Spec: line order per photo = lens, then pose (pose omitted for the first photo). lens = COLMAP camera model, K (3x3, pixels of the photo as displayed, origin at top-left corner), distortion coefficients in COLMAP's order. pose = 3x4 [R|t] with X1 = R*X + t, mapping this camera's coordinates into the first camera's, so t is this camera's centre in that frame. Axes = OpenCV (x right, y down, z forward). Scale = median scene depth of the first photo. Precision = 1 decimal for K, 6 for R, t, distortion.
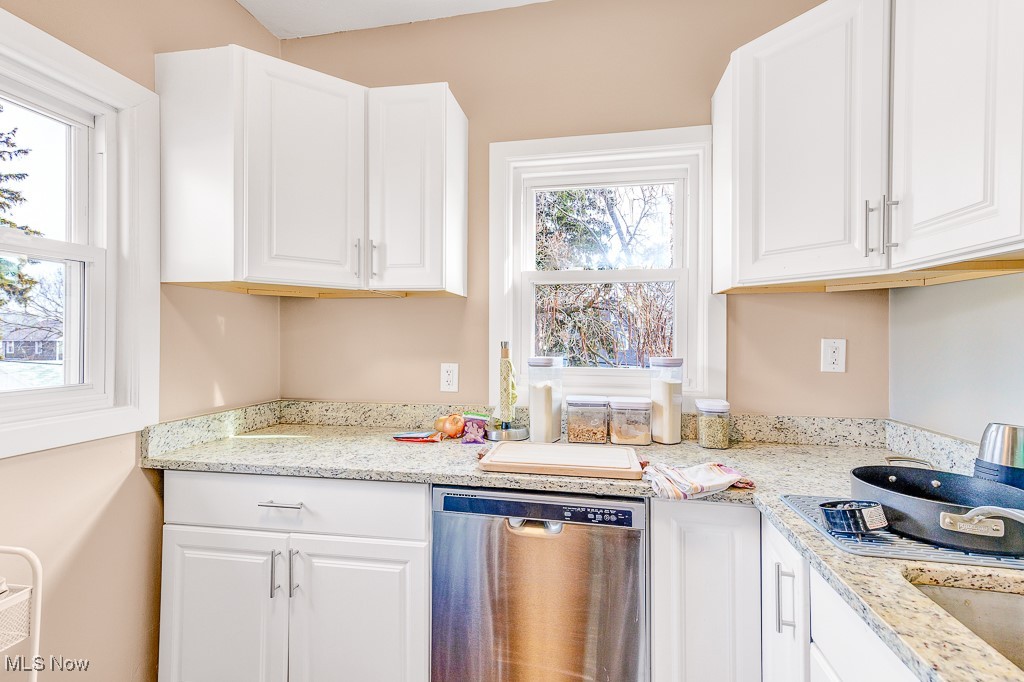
lens RADIAL K [[465.9, 0, 514.0], [0, 465.9, 330.9], [0, 0, 1]] dist [0.025327, -0.002096]
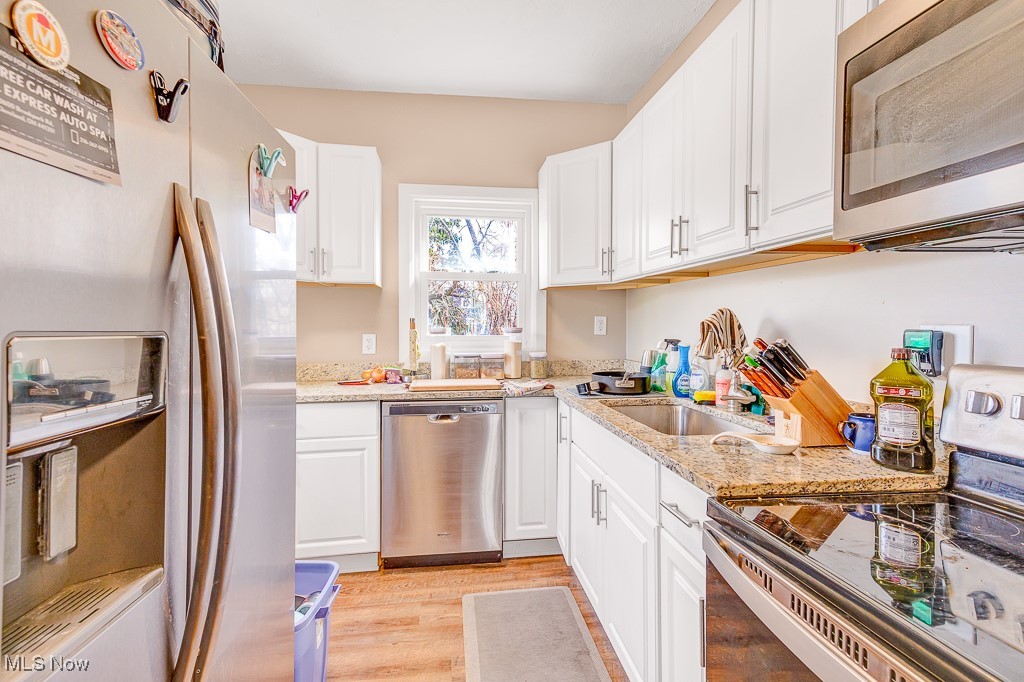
lens RADIAL K [[465.9, 0, 509.7], [0, 465.9, 332.2], [0, 0, 1]] dist [0.025327, -0.002096]
pose [[0.951008, -0.009442, 0.309022, -0.199801], [0.000017, 0.999535, 0.030488, 0.023497], [-0.309166, -0.028989, 0.950566, -0.579437]]
